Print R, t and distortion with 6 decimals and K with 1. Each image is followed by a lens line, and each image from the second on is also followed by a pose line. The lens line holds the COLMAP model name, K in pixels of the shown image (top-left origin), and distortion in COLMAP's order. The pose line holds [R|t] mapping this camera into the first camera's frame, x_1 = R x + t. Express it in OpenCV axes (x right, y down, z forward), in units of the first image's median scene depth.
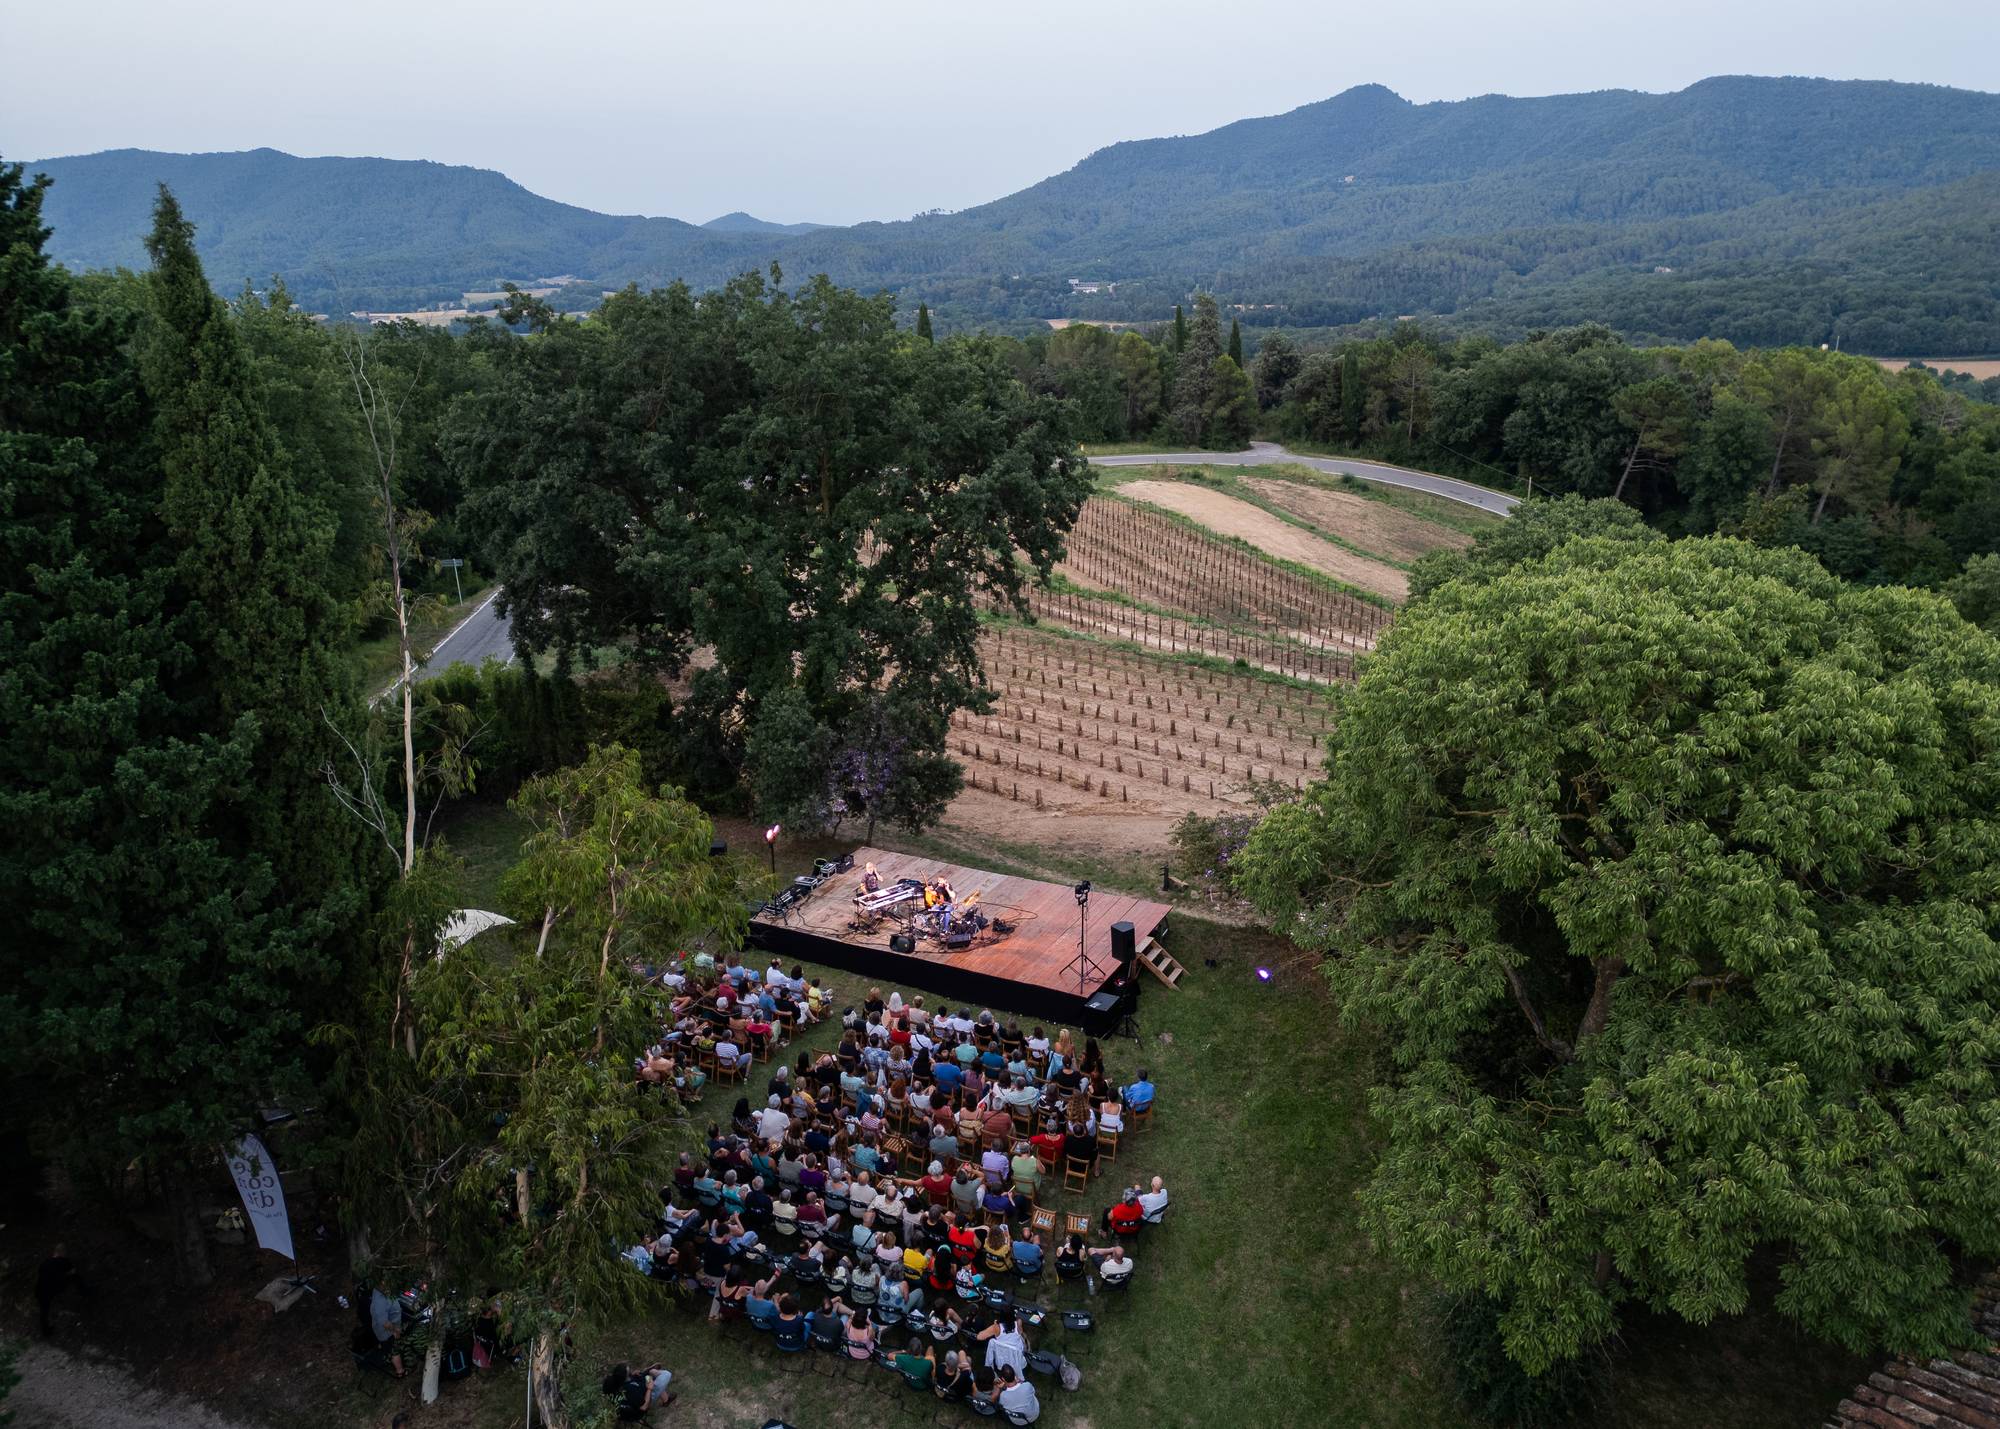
lens RADIAL K [[1402.1, 0, 995.7], [0, 1402.1, 714.5], [0, 0, 1]] dist [0.072354, -0.065218]
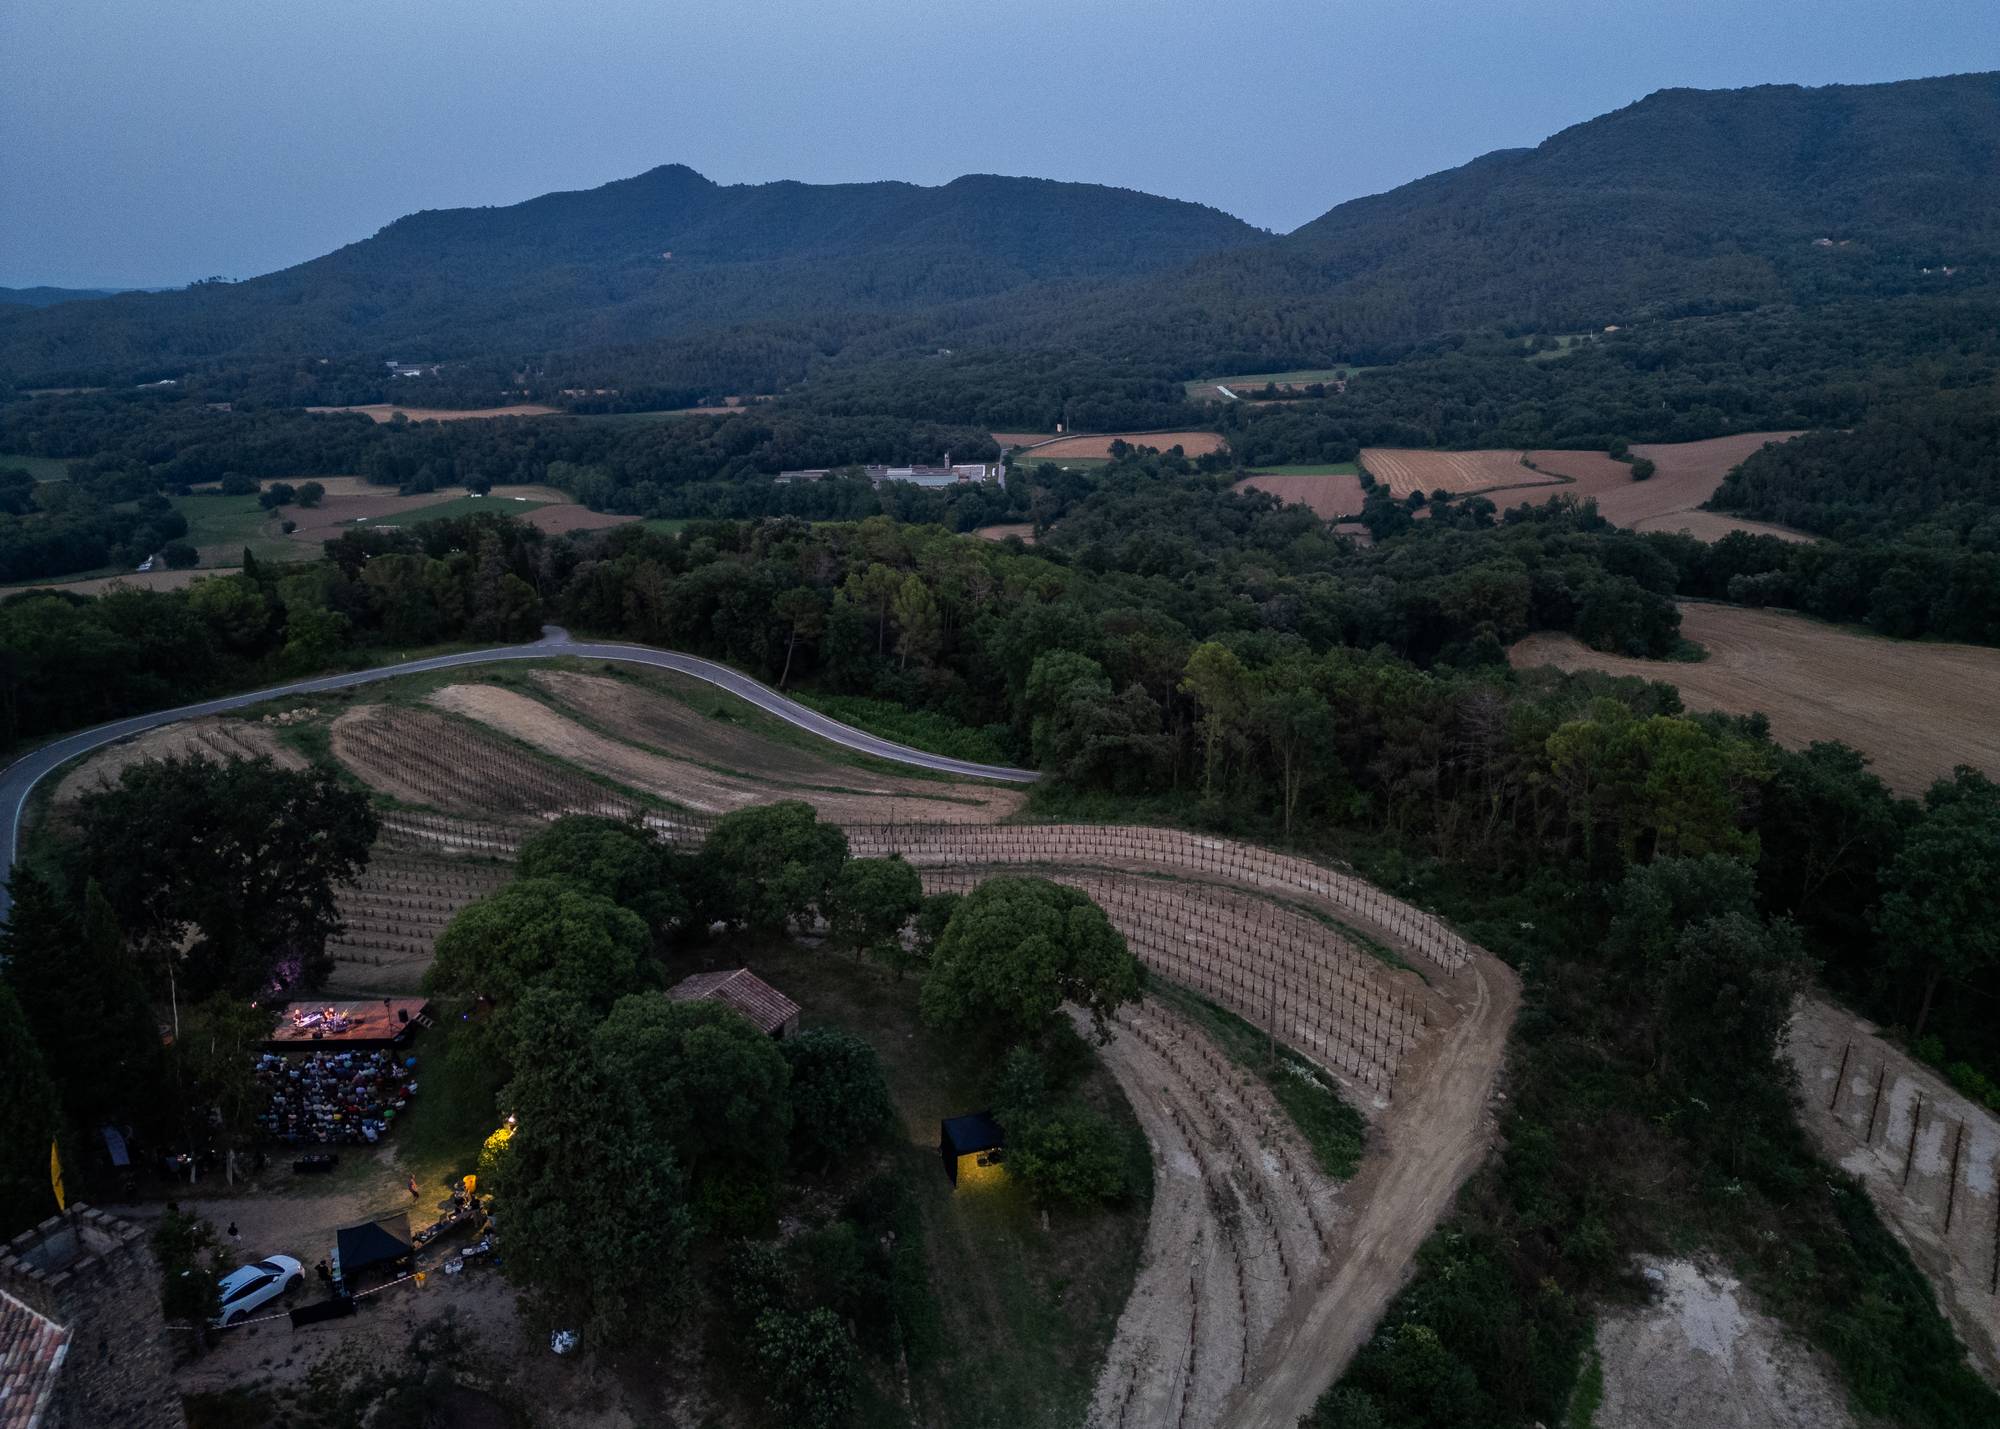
lens RADIAL K [[1402.1, 0, 1003.4], [0, 1402.1, 714.3], [0, 0, 1]] dist [0.072354, -0.065218]
pose [[0.902172, -0.126161, 0.412516, 0.016779], [0.141579, 0.989903, -0.006890, -0.056671], [-0.407482, 0.064620, 0.910924, -0.483926]]
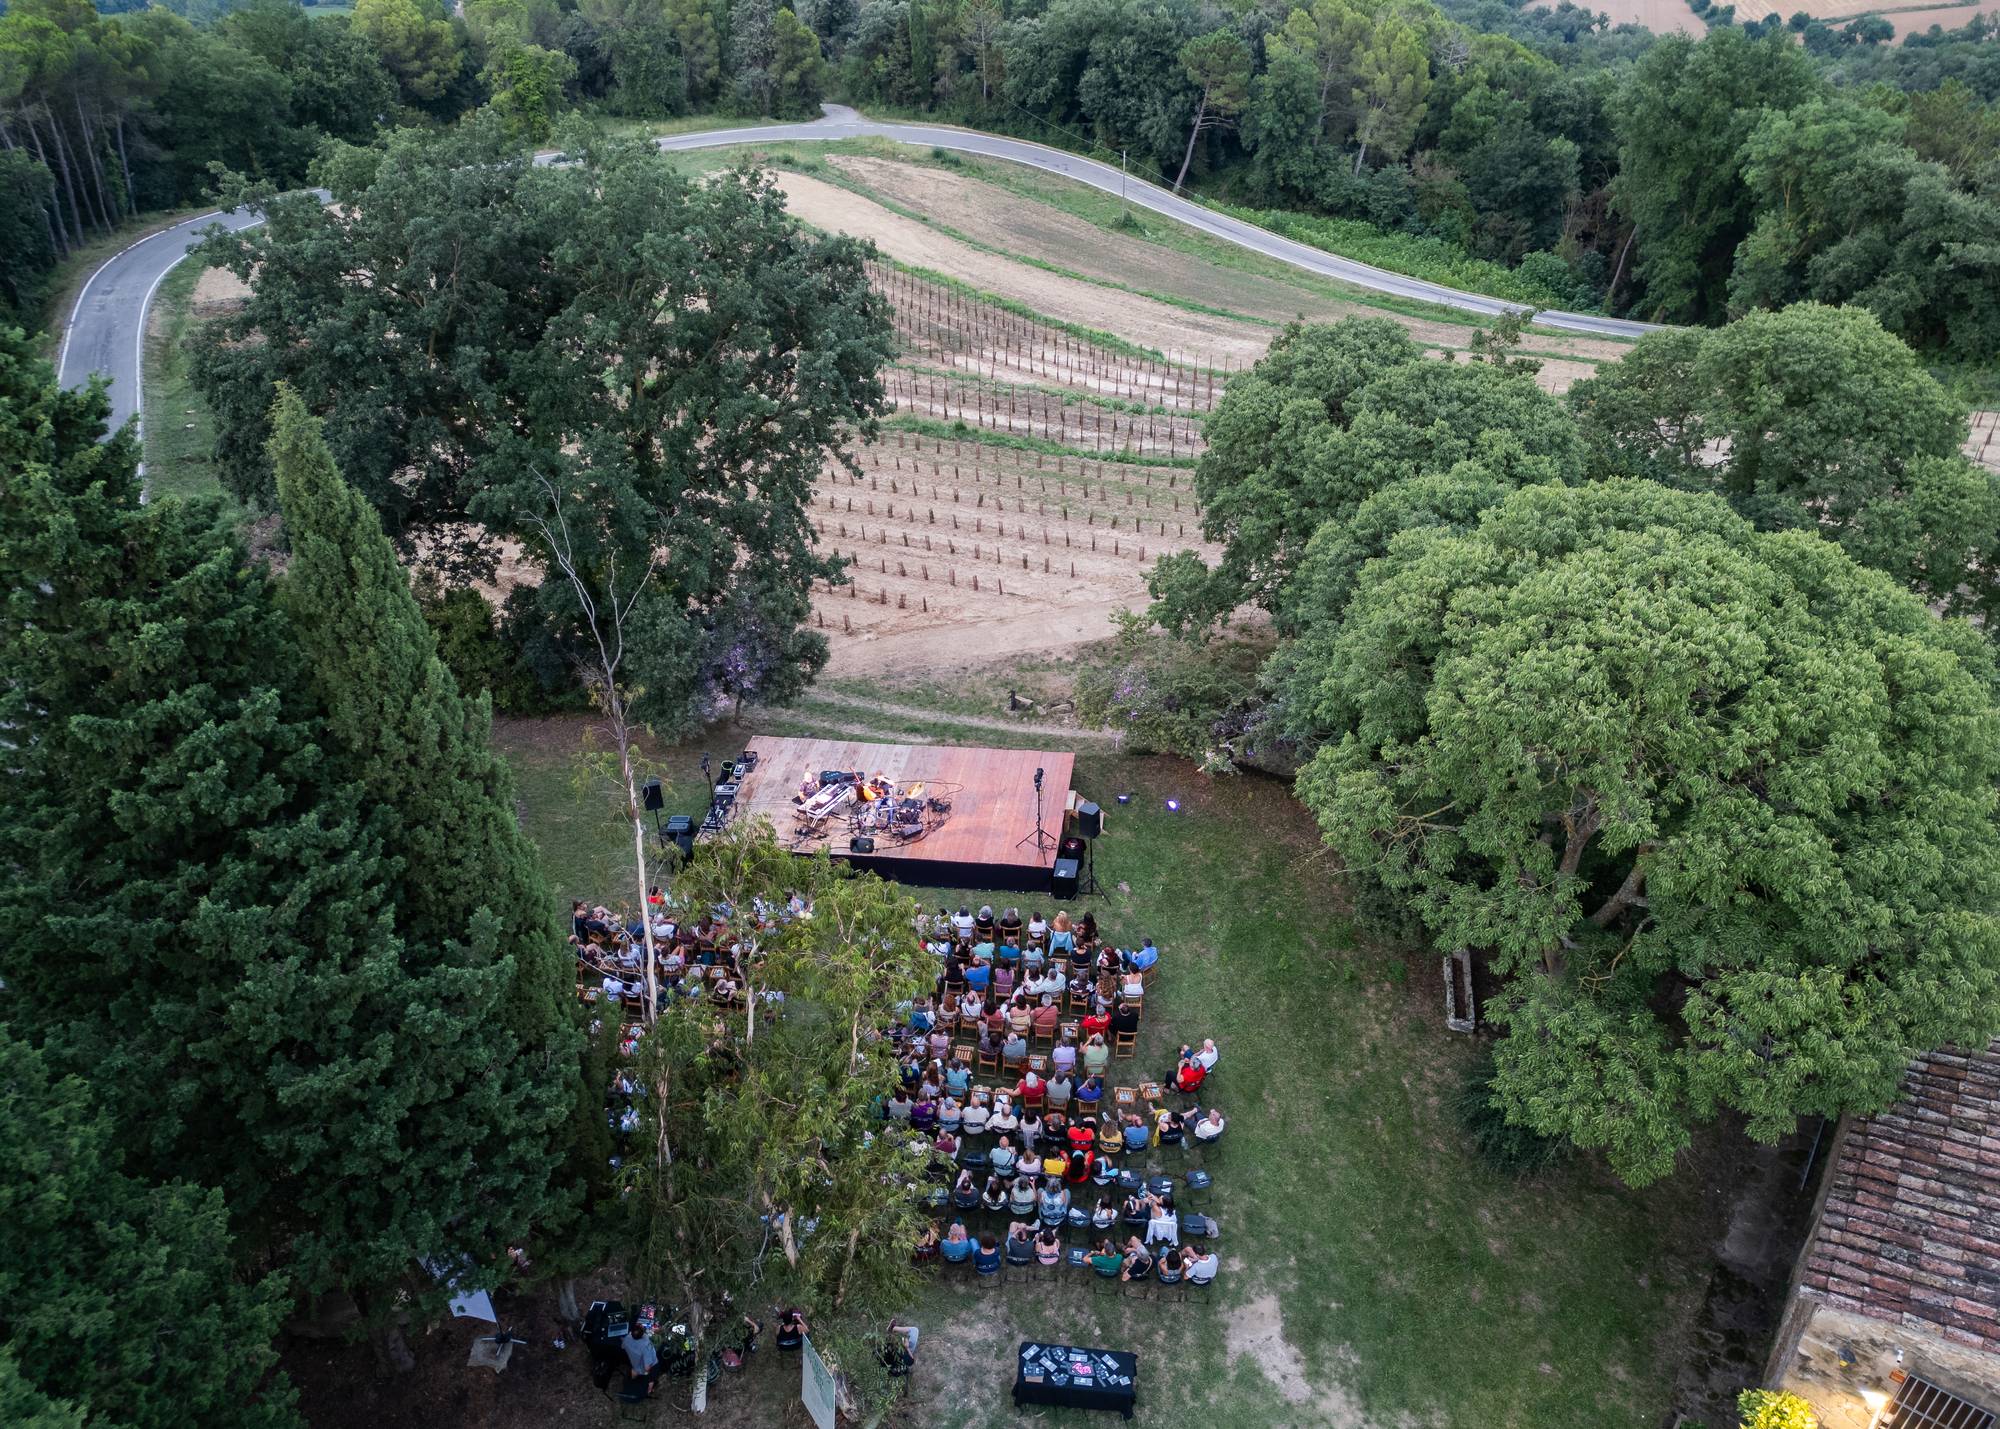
lens RADIAL K [[1402.1, 0, 1002.4], [0, 1402.1, 714.4], [0, 0, 1]] dist [0.072354, -0.065218]
pose [[0.941665, -0.181343, 0.283517, -0.059402], [0.106731, 0.959844, 0.259439, -0.046731], [-0.319179, -0.214045, 0.923206, 0.001611]]
